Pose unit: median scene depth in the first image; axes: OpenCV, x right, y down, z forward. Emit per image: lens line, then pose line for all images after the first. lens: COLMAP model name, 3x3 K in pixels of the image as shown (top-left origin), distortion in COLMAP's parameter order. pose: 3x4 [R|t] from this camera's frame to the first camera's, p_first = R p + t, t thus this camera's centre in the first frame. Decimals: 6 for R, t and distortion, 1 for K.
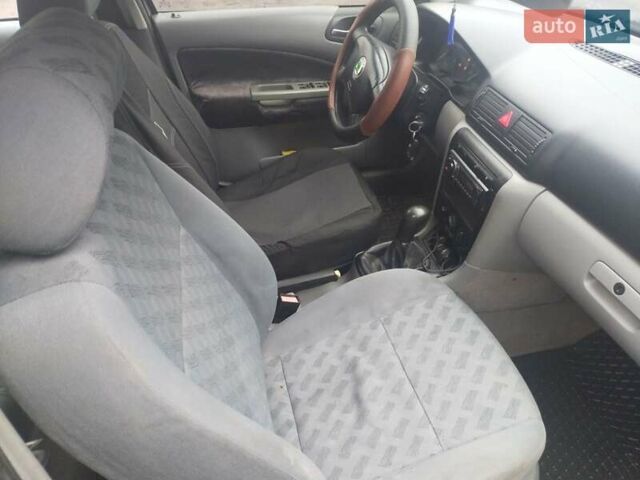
lens RADIAL K [[477.6, 0, 320.0], [0, 477.6, 240.0], [0, 0, 1]] dist [0.054638, -0.050059]
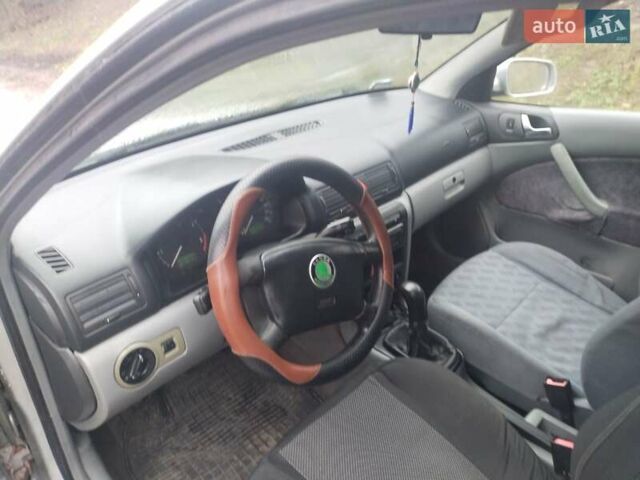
lens RADIAL K [[477.6, 0, 320.0], [0, 477.6, 240.0], [0, 0, 1]] dist [0.054638, -0.050059]
pose [[-0.537839, -0.422735, 0.729399, -0.456063], [0.503781, 0.532565, 0.680132, -1.075276], [-0.675968, 0.733259, -0.073468, 1.359768]]
